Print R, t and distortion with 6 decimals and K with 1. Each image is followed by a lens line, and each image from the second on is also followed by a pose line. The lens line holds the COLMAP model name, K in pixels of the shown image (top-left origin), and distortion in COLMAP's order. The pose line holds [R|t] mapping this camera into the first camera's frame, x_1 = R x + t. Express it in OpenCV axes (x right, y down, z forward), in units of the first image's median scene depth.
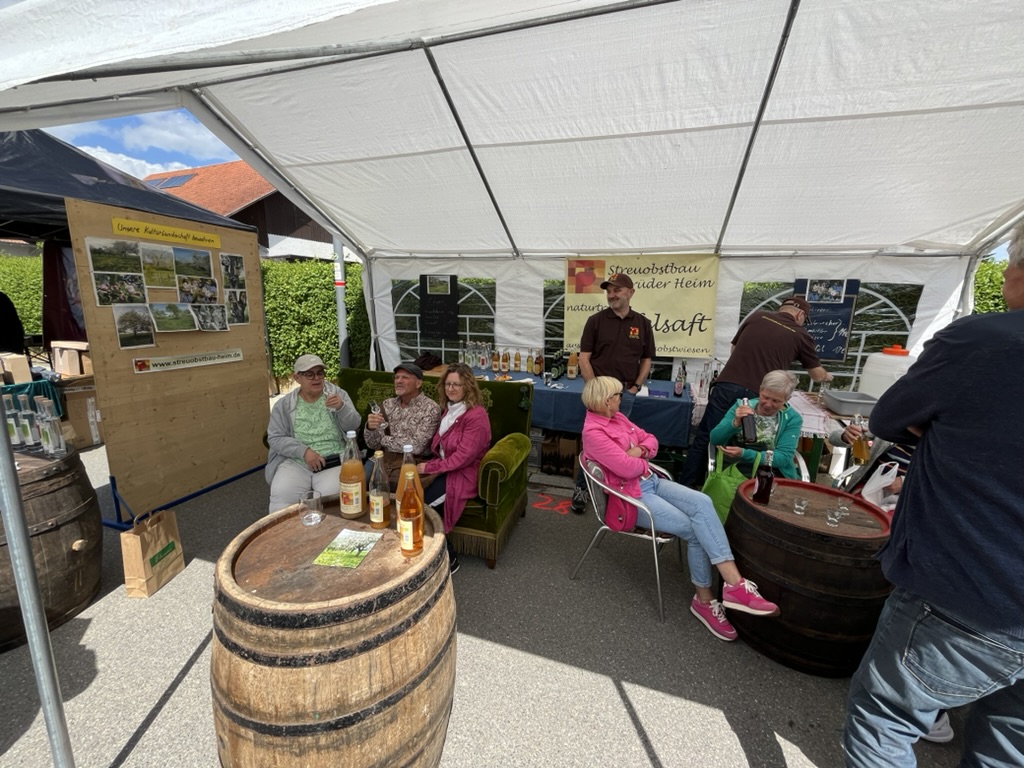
lens RADIAL K [[421.8, 0, 509.2], [0, 421.8, 381.3], [0, 0, 1]] dist [-0.001678, -0.000228]
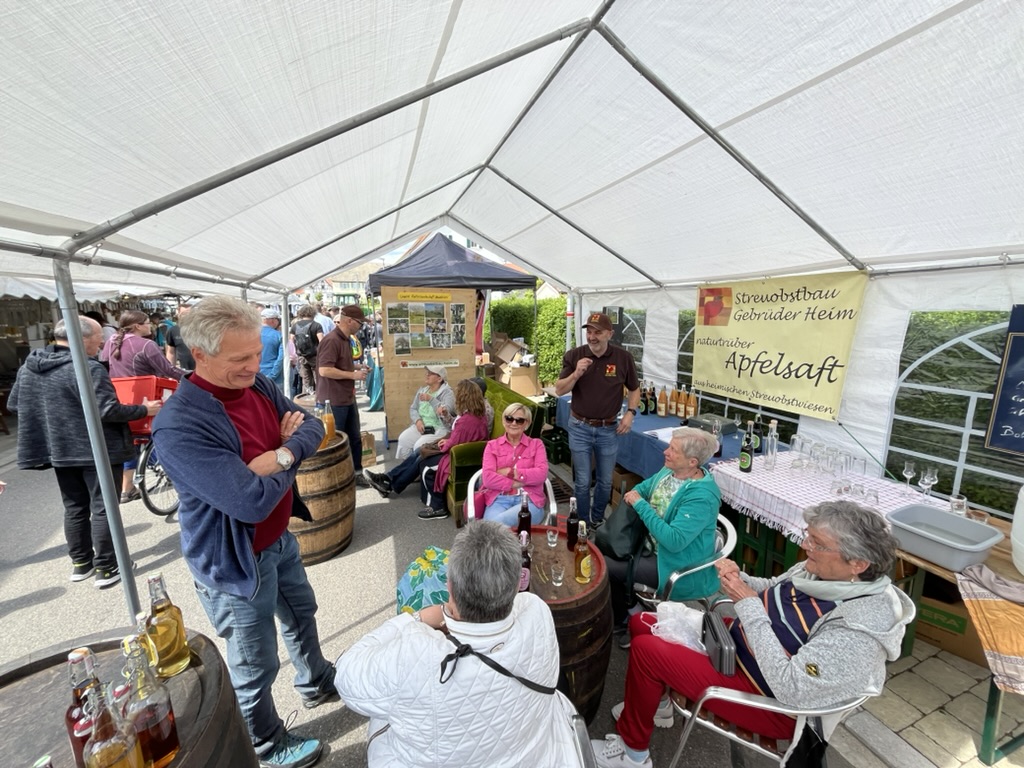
lens RADIAL K [[421.8, 0, 509.2], [0, 421.8, 381.3], [0, 0, 1]] dist [-0.001678, -0.000228]
pose [[0.583936, 0.112436, -0.803976, 0.711825], [-0.141073, 0.989348, 0.035897, -0.070300], [0.799448, 0.092458, 0.593577, 0.161902]]
